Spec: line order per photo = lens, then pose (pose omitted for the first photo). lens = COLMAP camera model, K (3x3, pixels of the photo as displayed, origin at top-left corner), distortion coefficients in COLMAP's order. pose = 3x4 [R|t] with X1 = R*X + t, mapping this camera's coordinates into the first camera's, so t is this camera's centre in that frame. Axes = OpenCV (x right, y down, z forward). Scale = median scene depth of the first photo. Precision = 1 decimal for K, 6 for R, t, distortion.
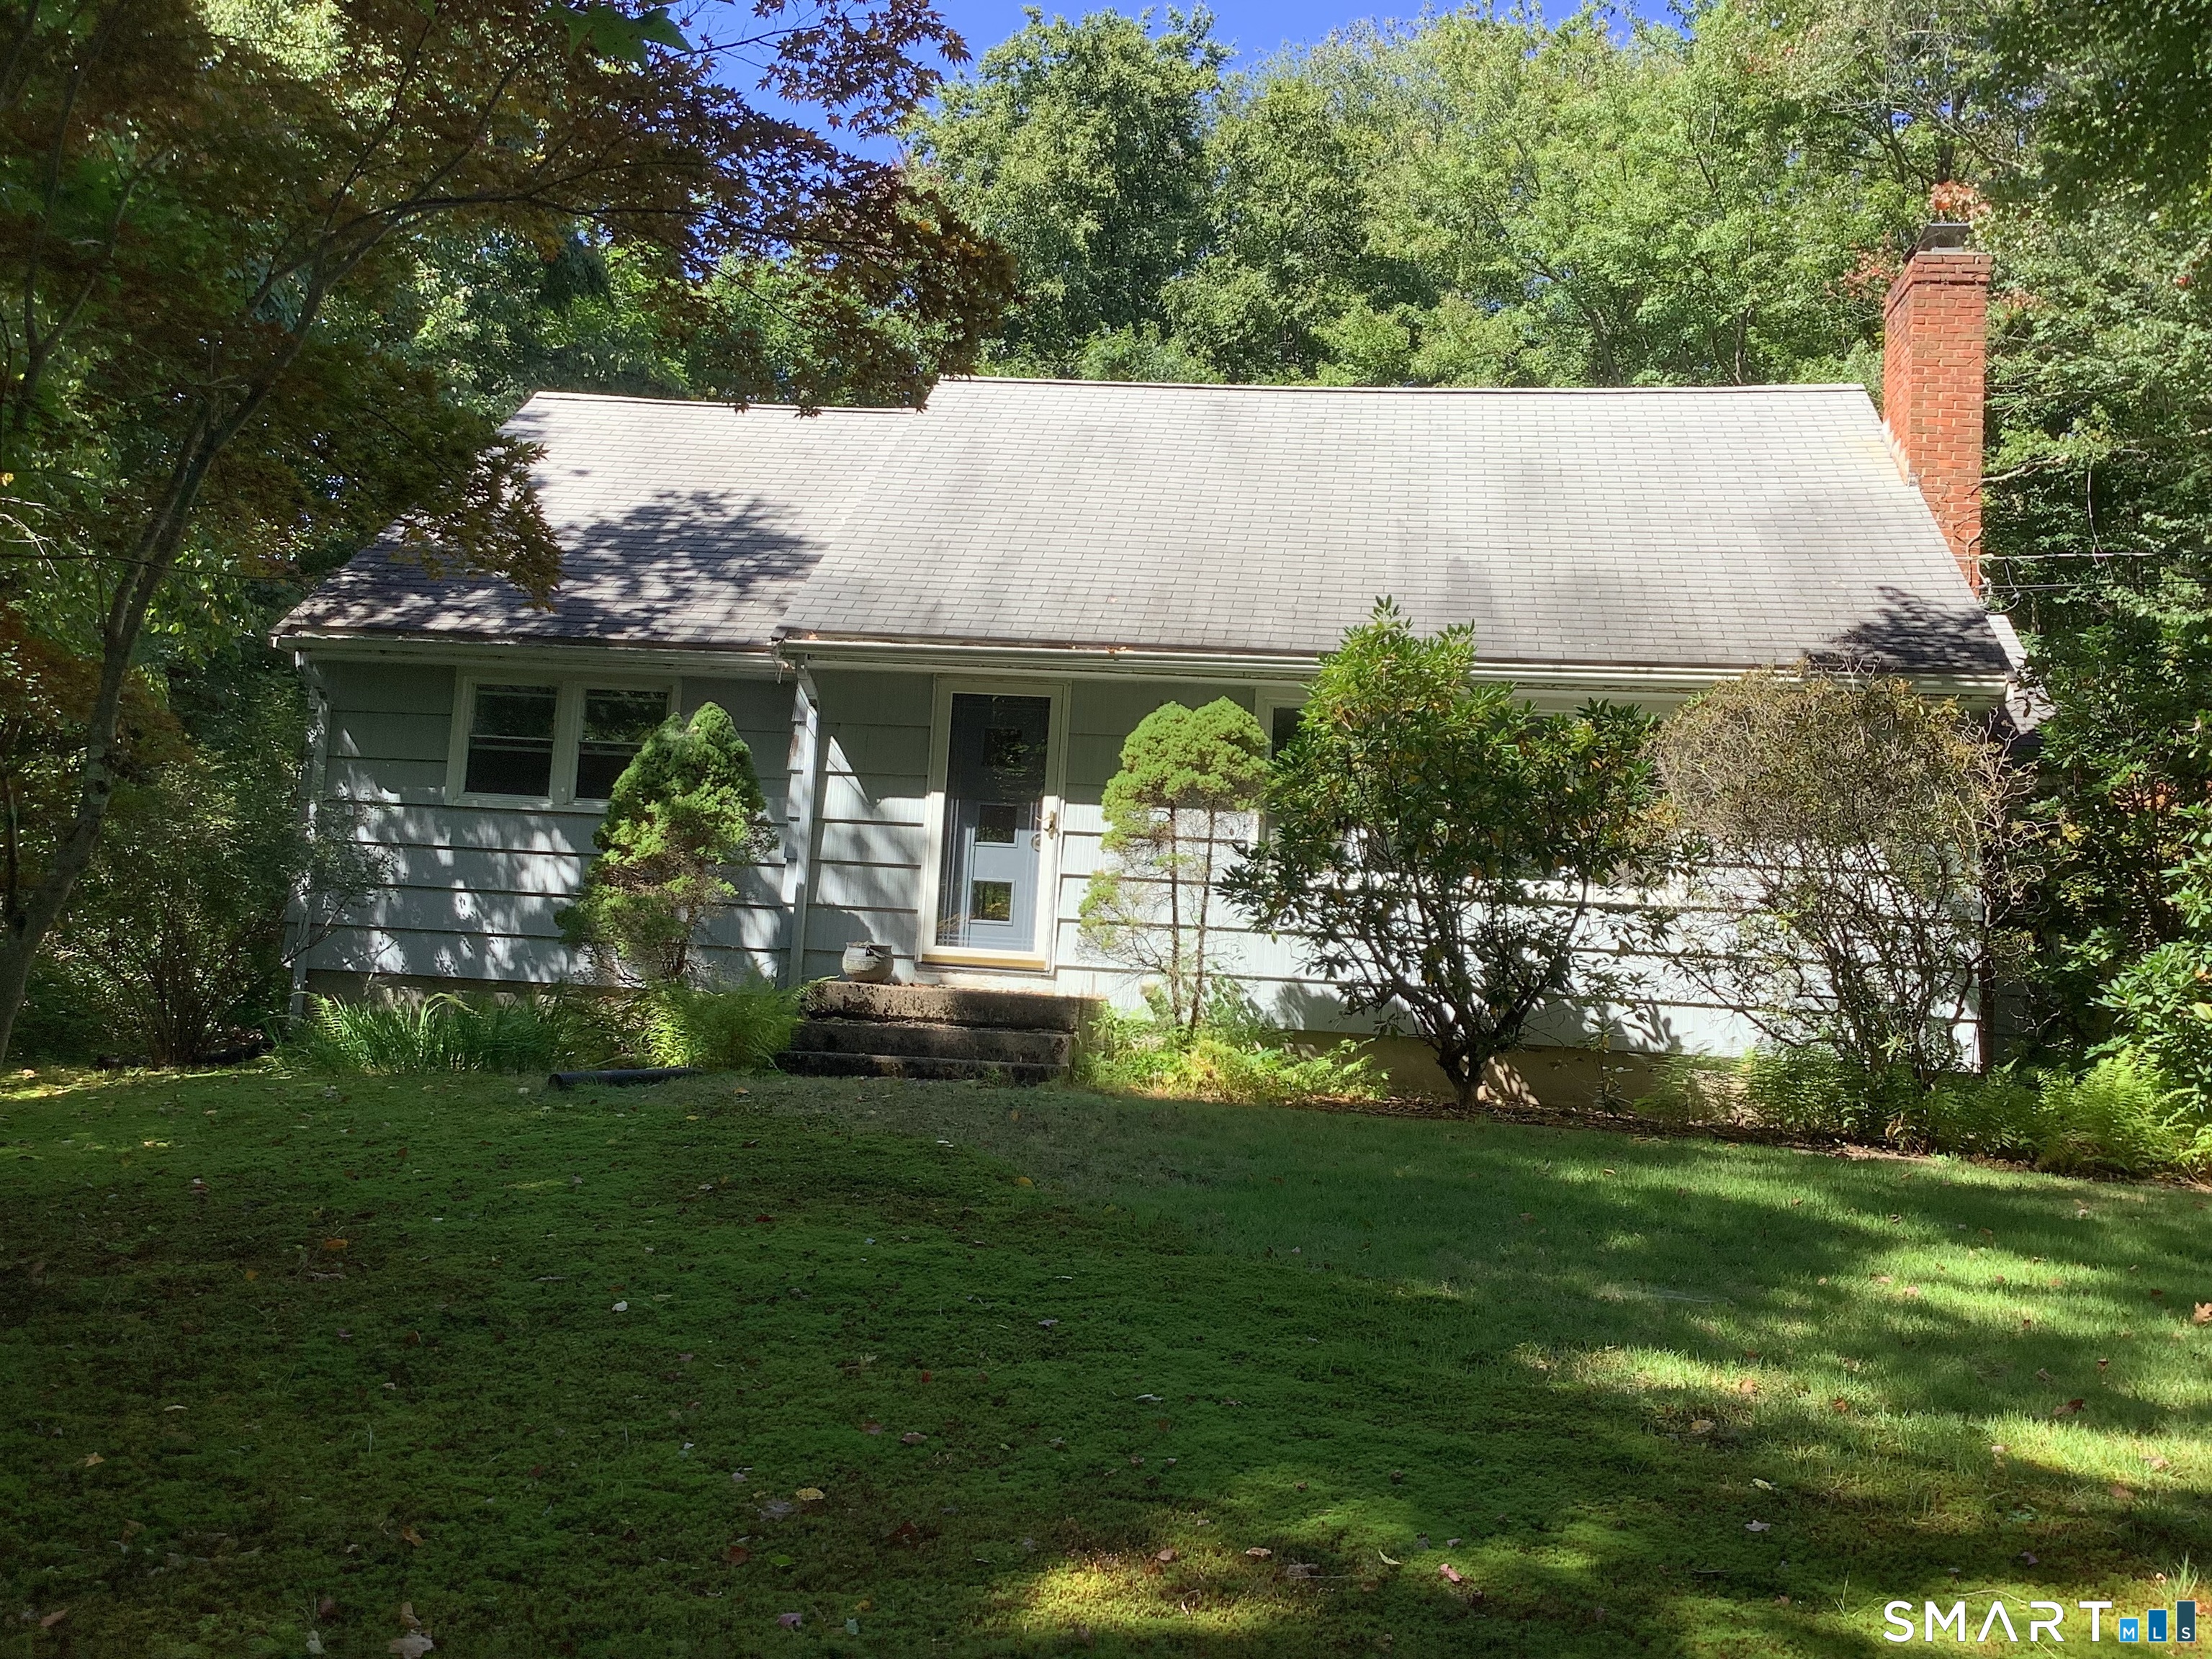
lens RADIAL K [[1980.6, 0, 1114.0], [0, 1980.6, 833.6], [0, 0, 1]] dist [0.142404, -0.278670]
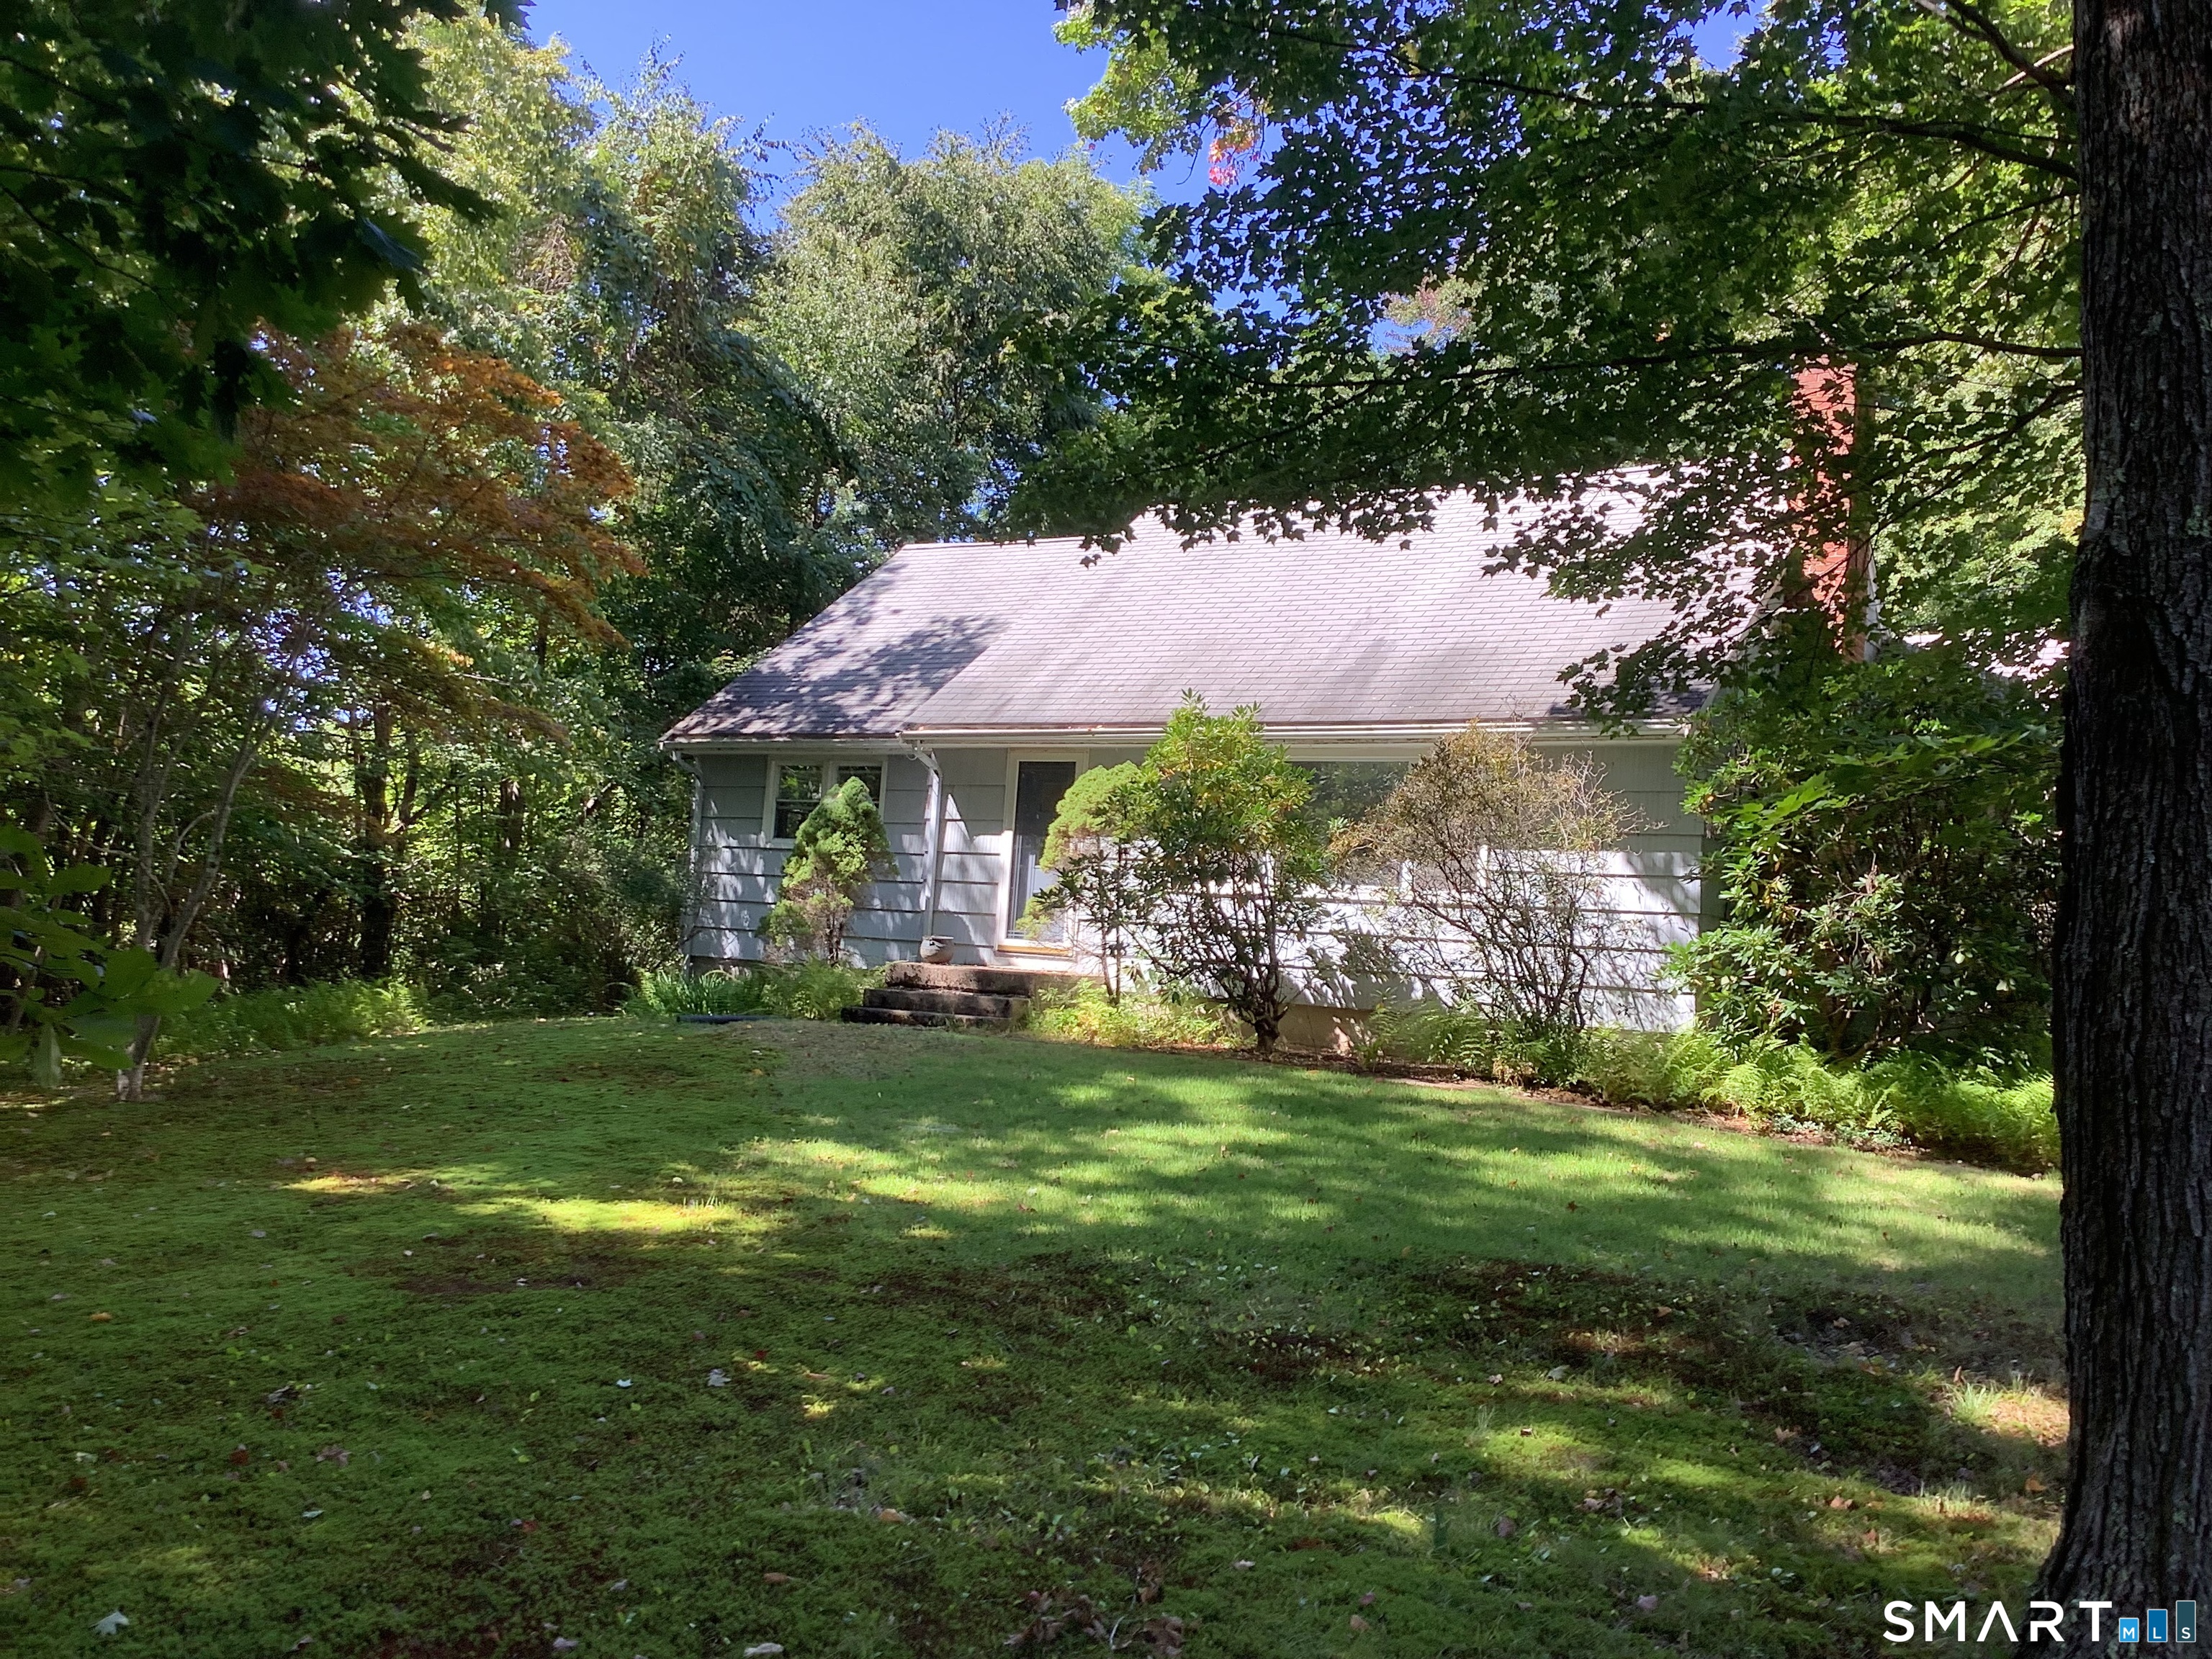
lens RADIAL K [[1980.6, 0, 1114.0], [0, 1980.6, 833.6], [0, 0, 1]] dist [0.142404, -0.278670]
pose [[0.903936, -0.030003, -0.426613, 0.589694], [0.029816, 0.999530, -0.007119, -0.006700], [0.426626, -0.006285, 0.904406, -0.260013]]
